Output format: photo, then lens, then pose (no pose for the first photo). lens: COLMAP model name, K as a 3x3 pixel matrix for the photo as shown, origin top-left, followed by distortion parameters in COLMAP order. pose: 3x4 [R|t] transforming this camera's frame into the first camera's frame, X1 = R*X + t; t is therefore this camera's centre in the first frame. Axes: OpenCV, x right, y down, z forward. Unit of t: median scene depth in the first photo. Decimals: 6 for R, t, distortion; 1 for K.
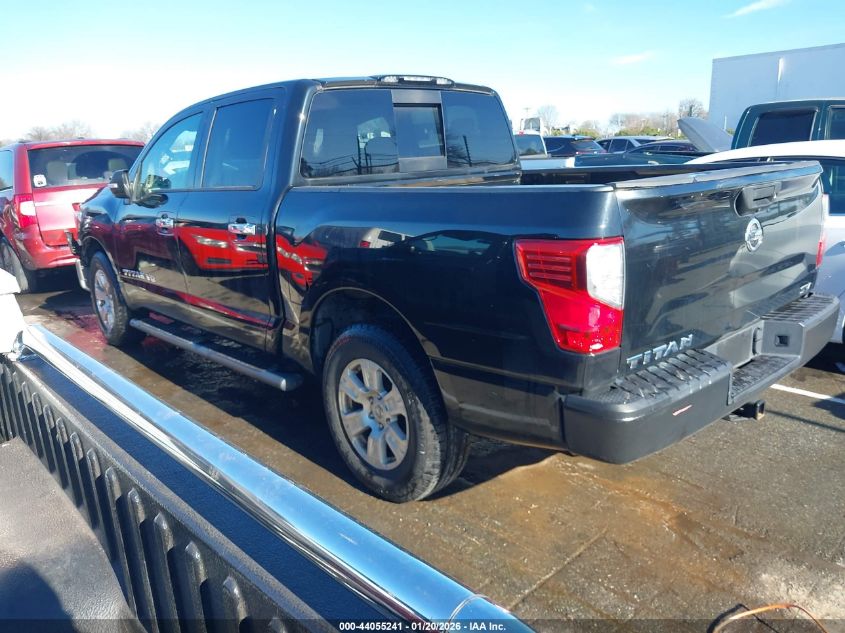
lens RADIAL K [[669.6, 0, 422.5], [0, 669.6, 316.5], [0, 0, 1]] dist [-0.008040, -0.005632]
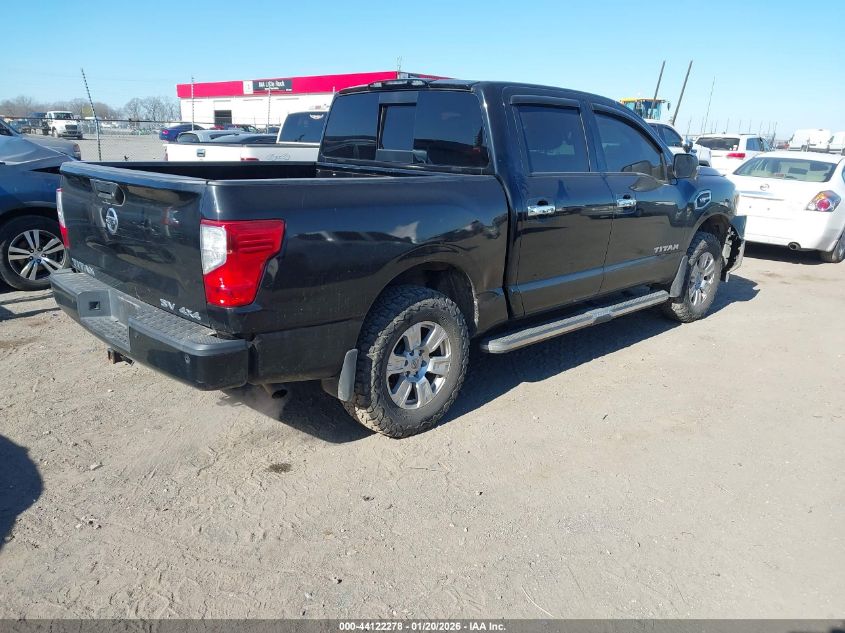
lens RADIAL K [[669.6, 0, 422.5], [0, 669.6, 316.5], [0, 0, 1]] dist [-0.008040, -0.005632]
pose [[0.047401, 0.305608, -0.950977, 1.472681], [-0.263654, 0.922112, 0.283190, -0.386620], [0.963452, 0.237305, 0.124284, 1.198277]]
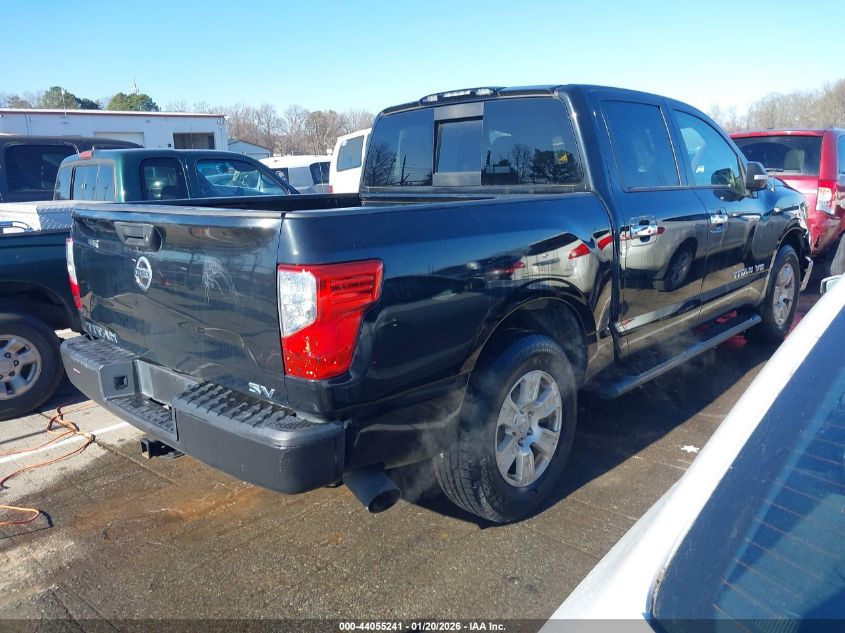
lens RADIAL K [[669.6, 0, 422.5], [0, 669.6, 316.5], [0, 0, 1]] dist [-0.008040, -0.005632]
pose [[0.080949, 0.252903, -0.964099, 1.240720], [-0.211271, 0.949648, 0.231373, -0.312824], [0.974070, 0.184956, 0.130304, 1.061681]]
